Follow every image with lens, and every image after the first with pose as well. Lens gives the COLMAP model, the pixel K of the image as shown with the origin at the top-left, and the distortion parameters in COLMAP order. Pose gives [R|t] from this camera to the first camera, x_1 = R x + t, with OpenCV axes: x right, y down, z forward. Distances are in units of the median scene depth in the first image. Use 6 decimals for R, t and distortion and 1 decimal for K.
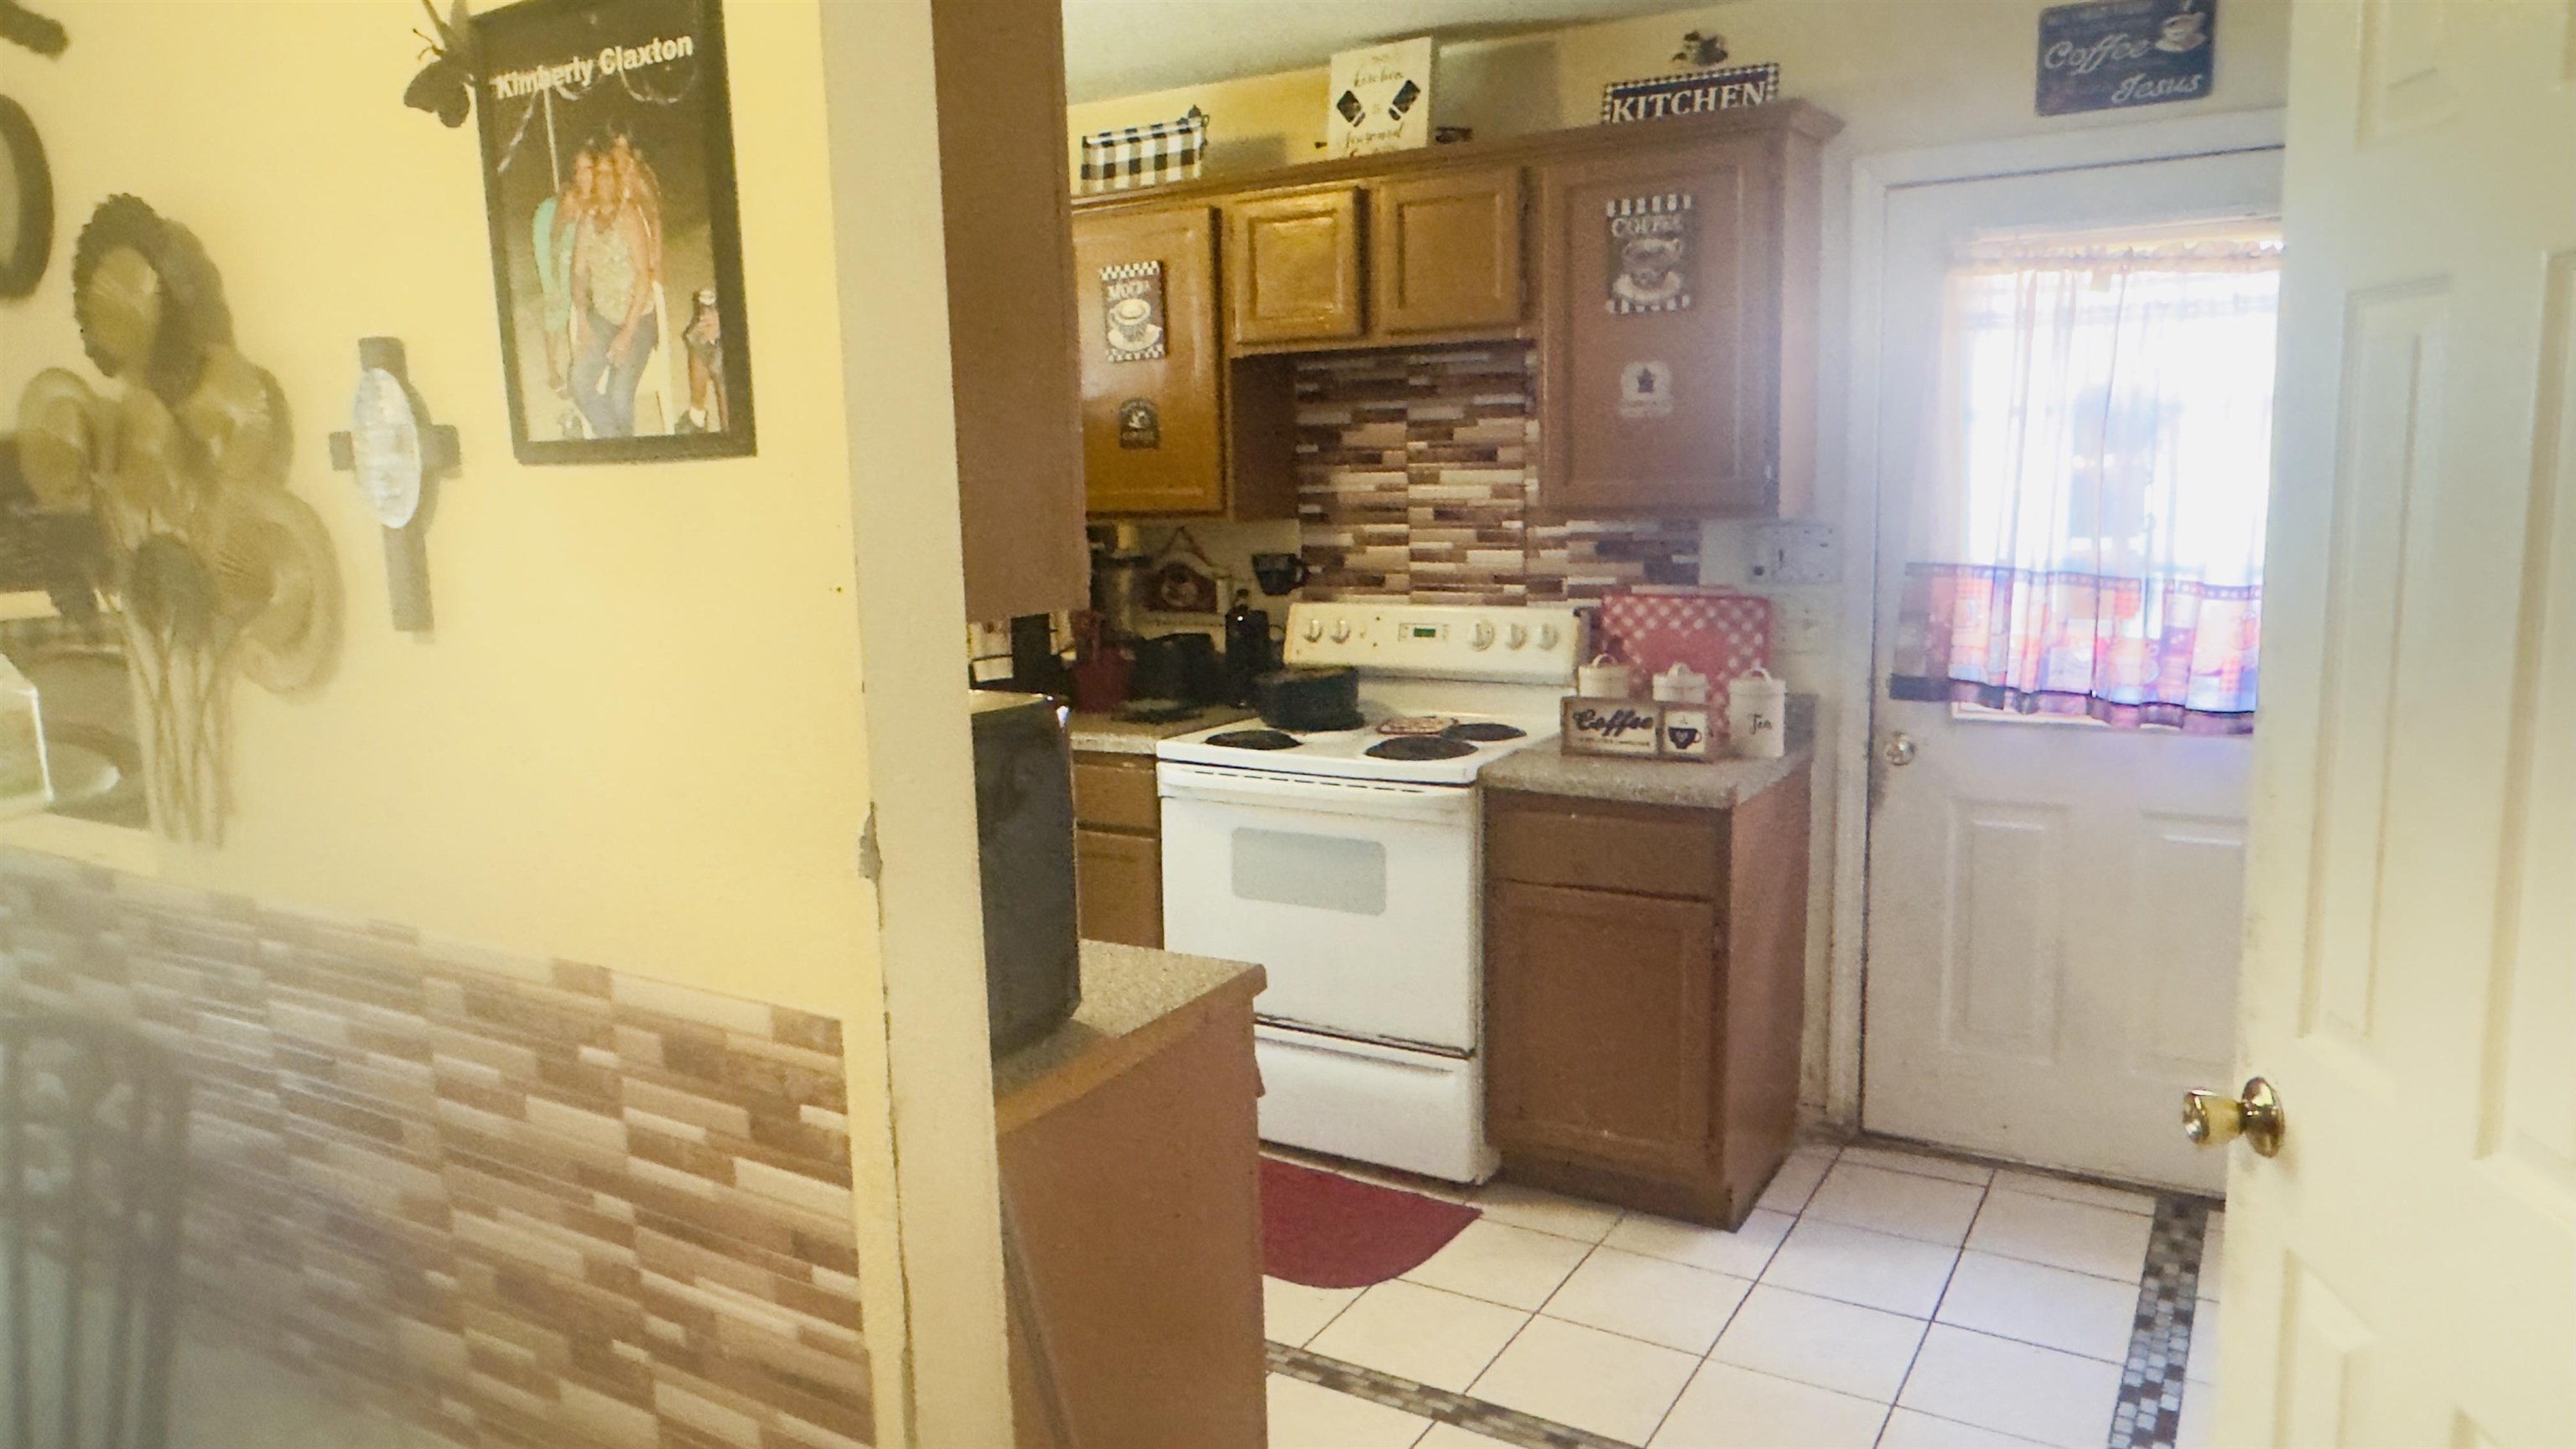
lens RADIAL K [[1702.2, 0, 1293.8], [0, 1702.2, 722.4], [0, 0, 1]] dist [-0.000466, -0.002098]
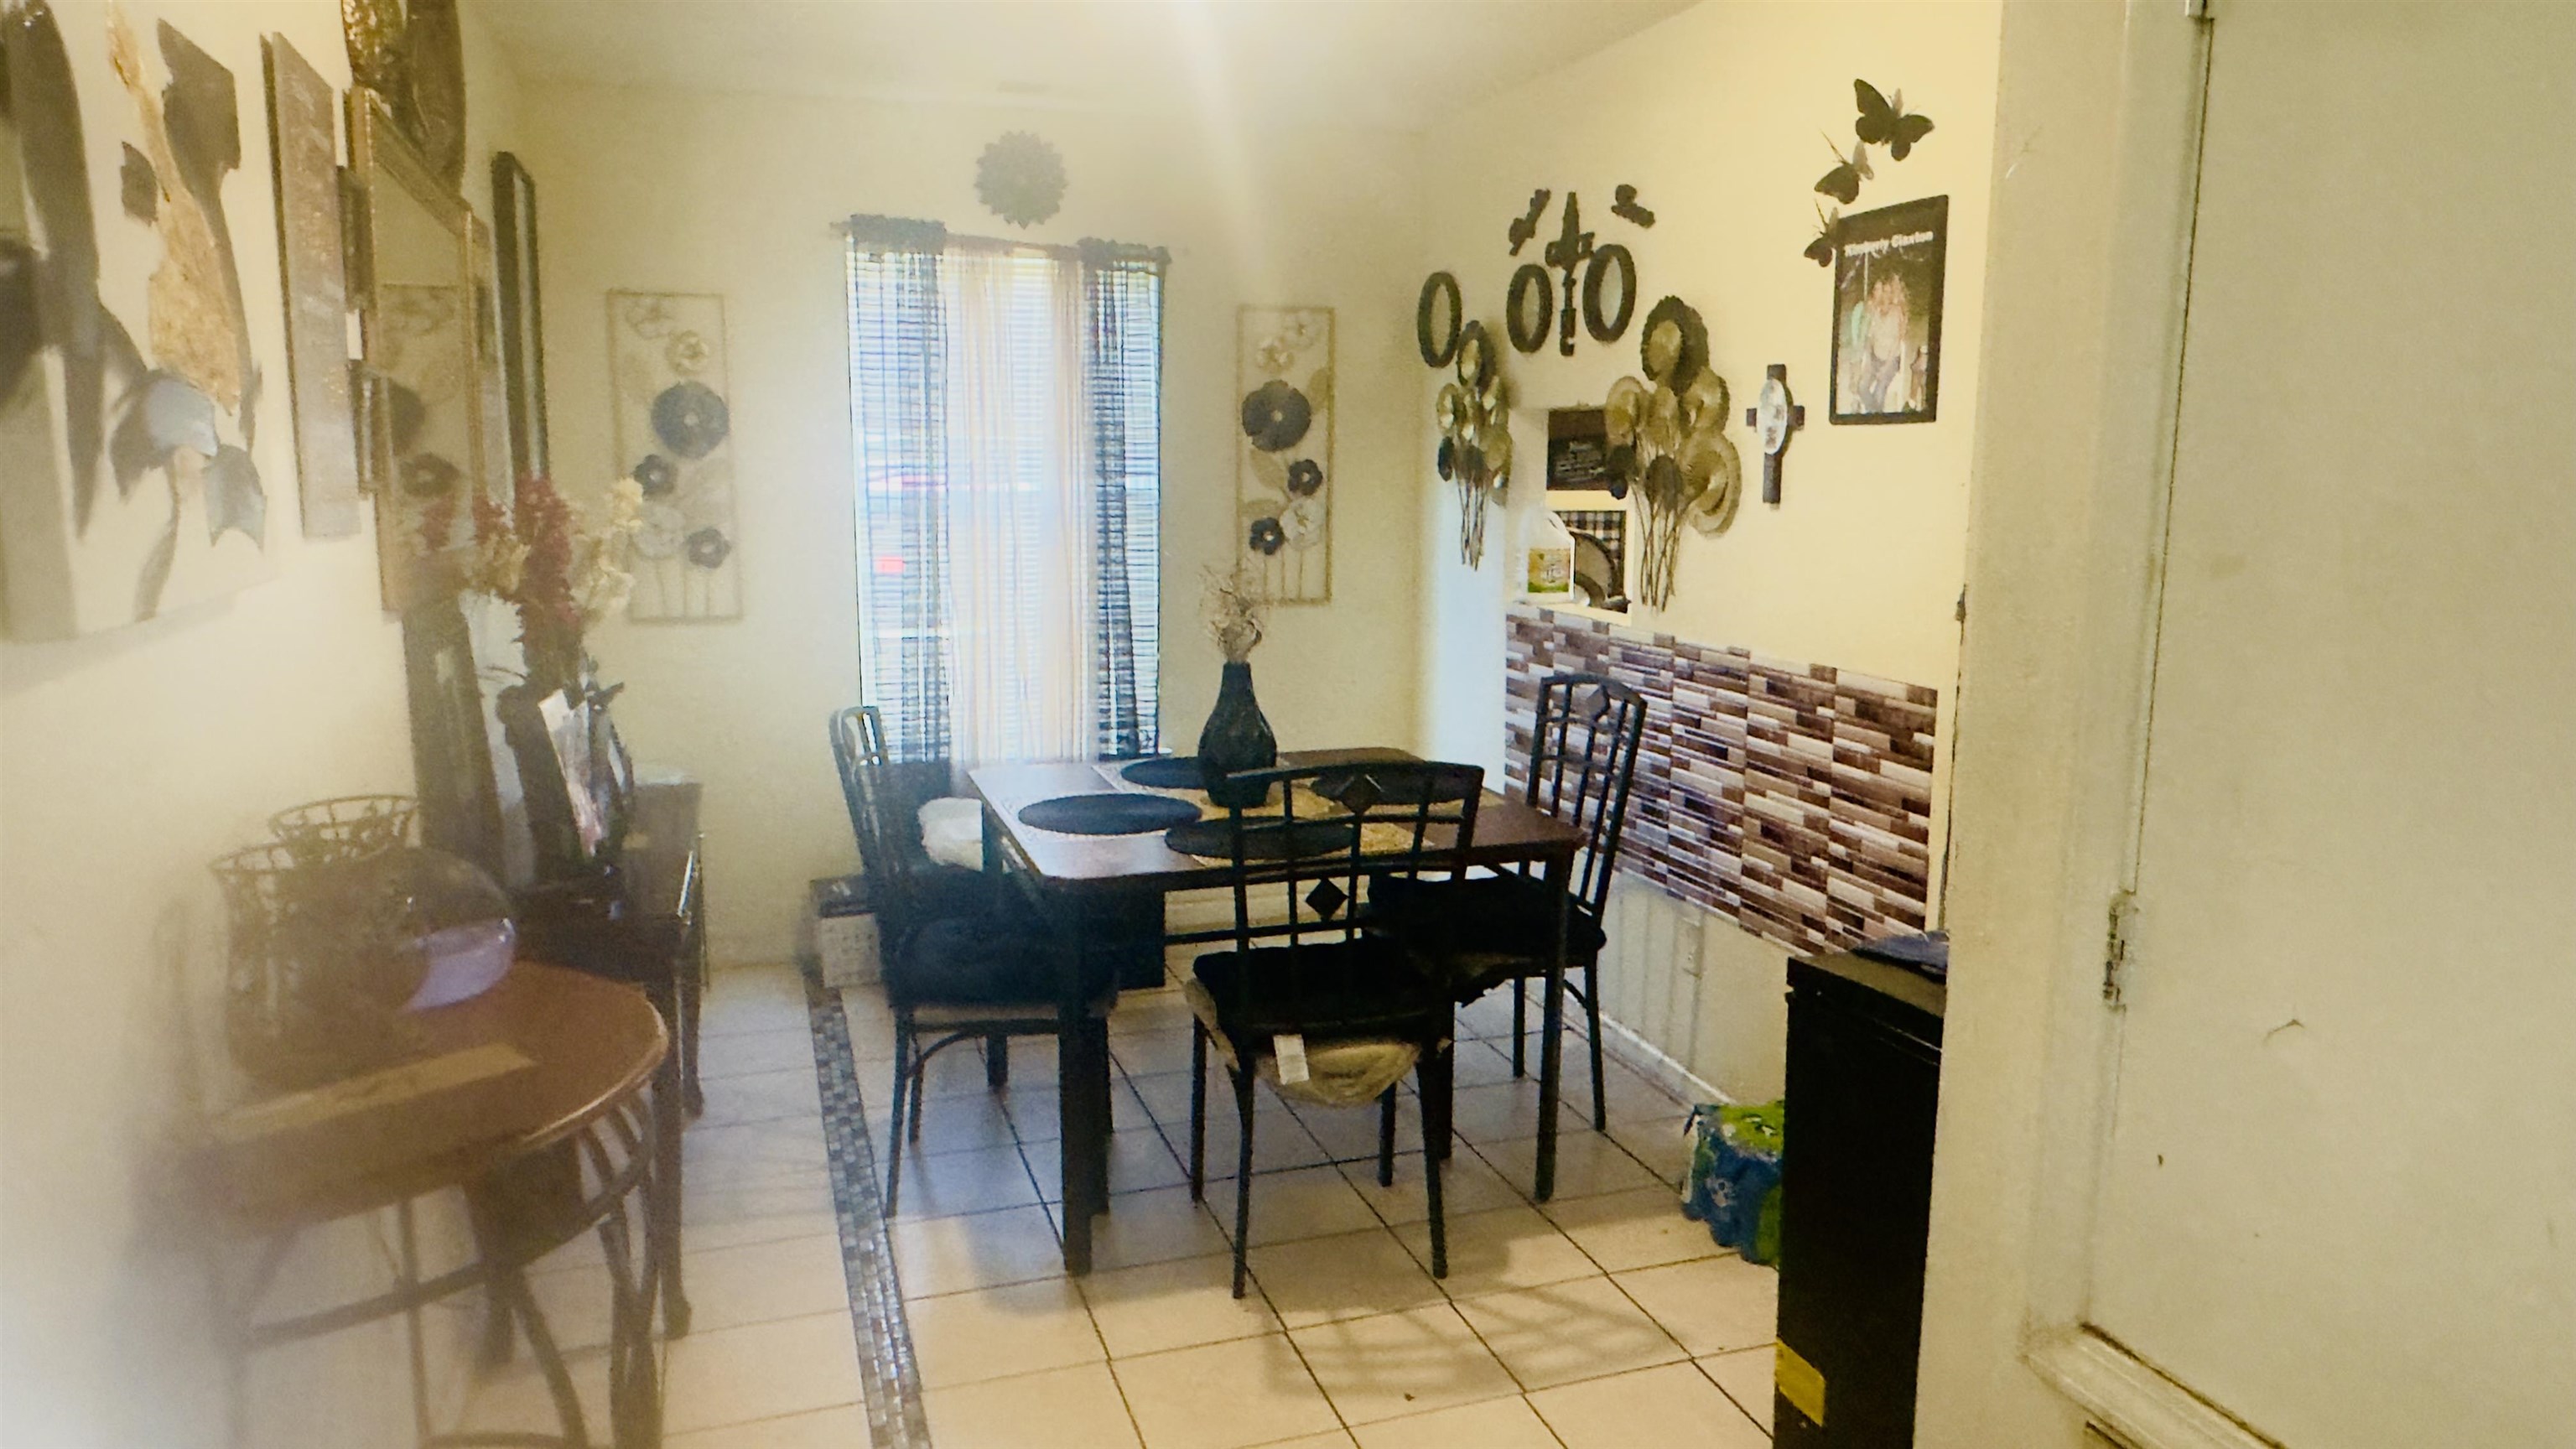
lens RADIAL K [[1702.2, 0, 1294.8], [0, 1702.2, 725.7], [0, 0, 1]] dist [-0.000466, -0.002098]
pose [[0.749678, 0.134714, -0.647947, 0.444788], [-0.125684, 0.990226, 0.060460, 0.166361], [0.649759, 0.036111, 0.759282, -0.977179]]
